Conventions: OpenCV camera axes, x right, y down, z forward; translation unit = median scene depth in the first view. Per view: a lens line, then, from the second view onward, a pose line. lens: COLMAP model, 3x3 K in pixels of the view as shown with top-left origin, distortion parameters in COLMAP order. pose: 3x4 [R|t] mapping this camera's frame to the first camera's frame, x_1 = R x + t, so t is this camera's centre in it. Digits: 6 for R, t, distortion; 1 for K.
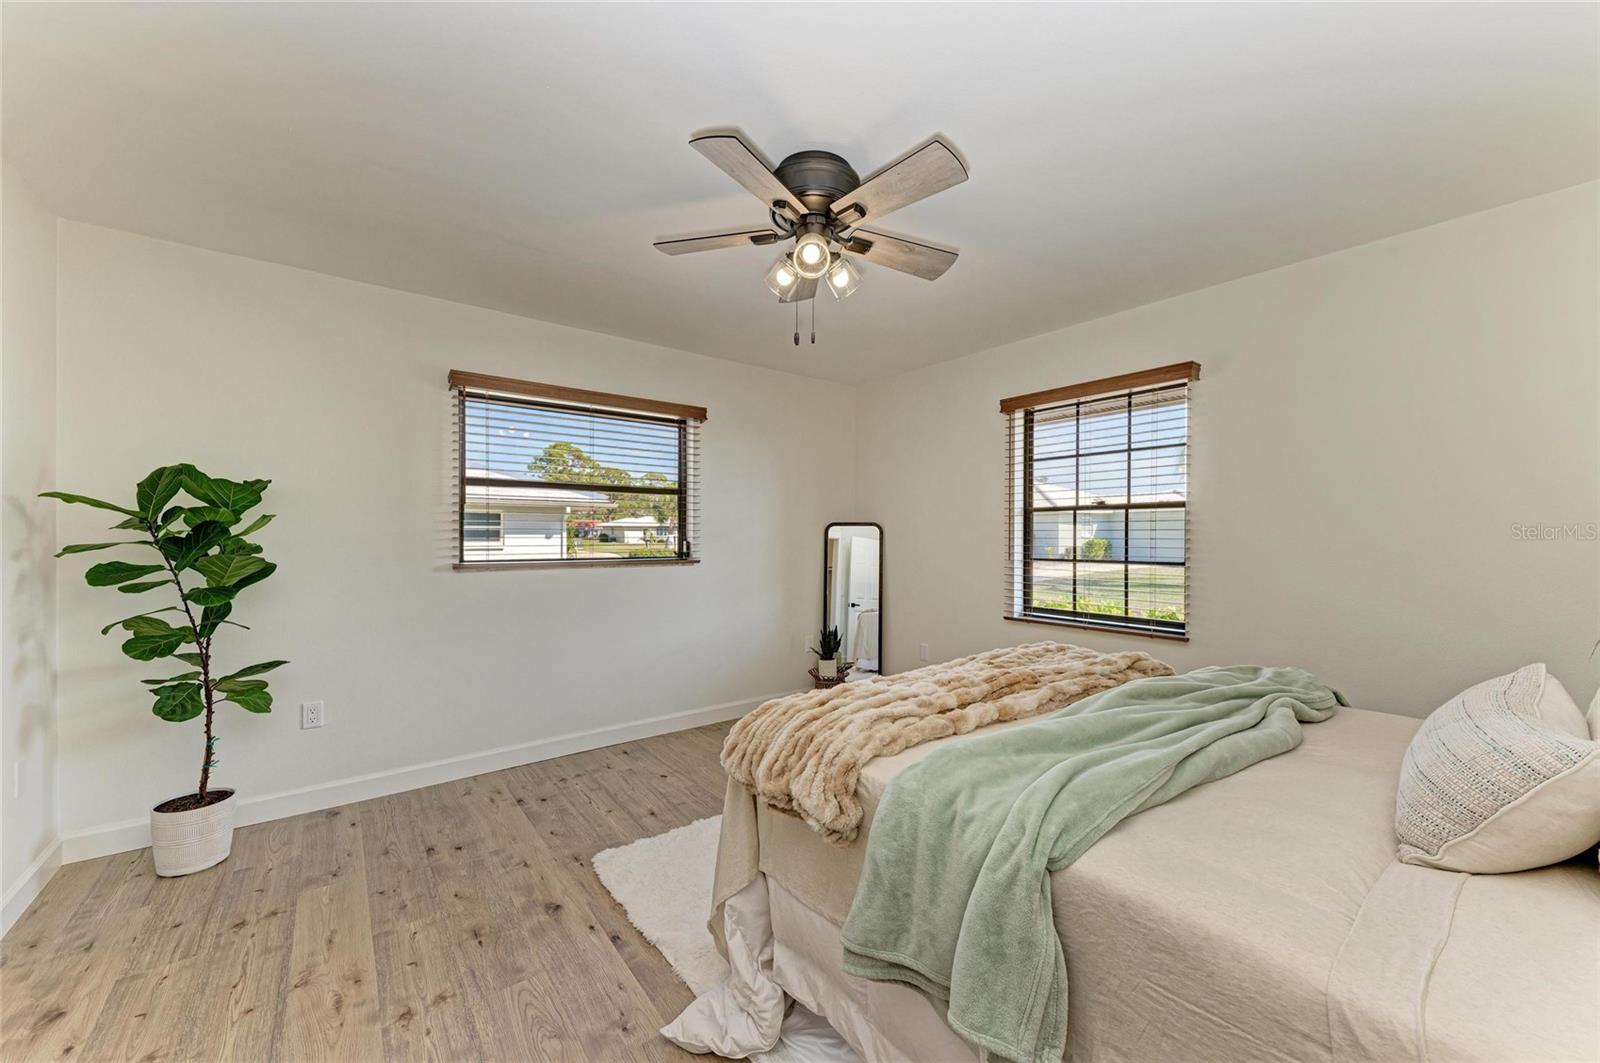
lens RADIAL K [[603.6, 0, 800.0], [0, 603.6, 531.5], [0, 0, 1]] dist [-0.000029, -0.000025]
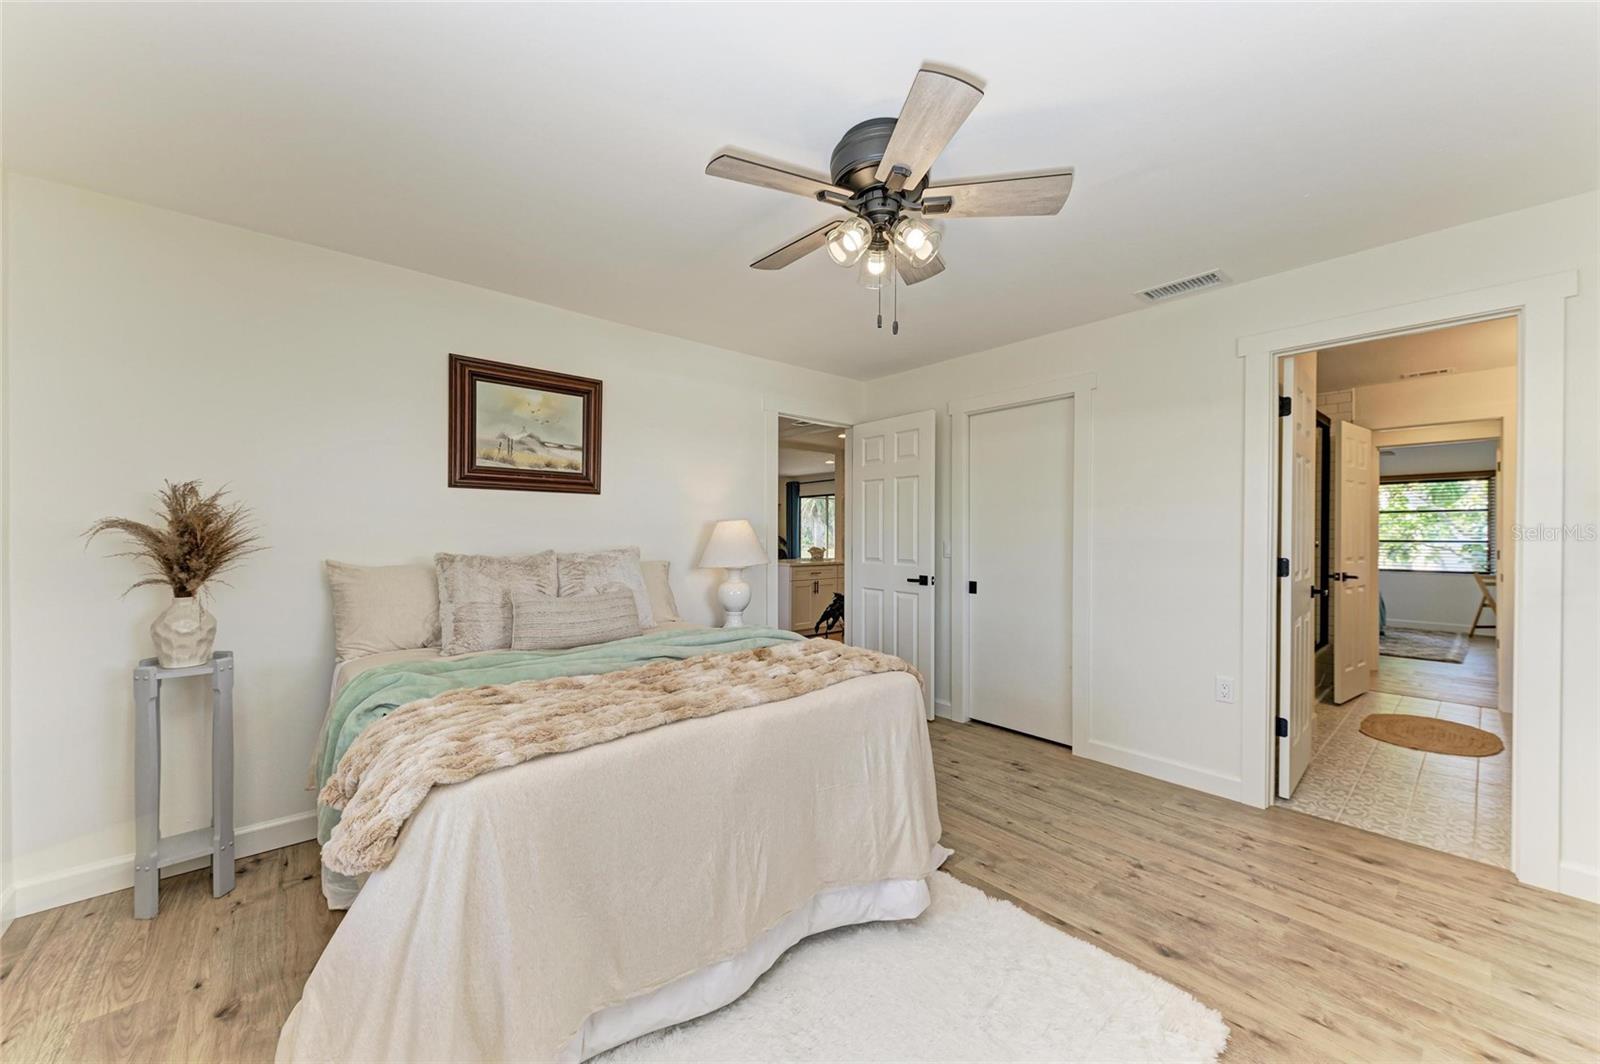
lens RADIAL K [[603.6, 0, 800.0], [0, 603.6, 532.0], [0, 0, 1]] dist [-0.000029, -0.000025]
pose [[-0.998368, -0.006474, -0.056731, 0.199930], [-0.006490, 0.999979, 0.000096, 0.006902], [0.056729, 0.000464, -0.998389, 1.976080]]
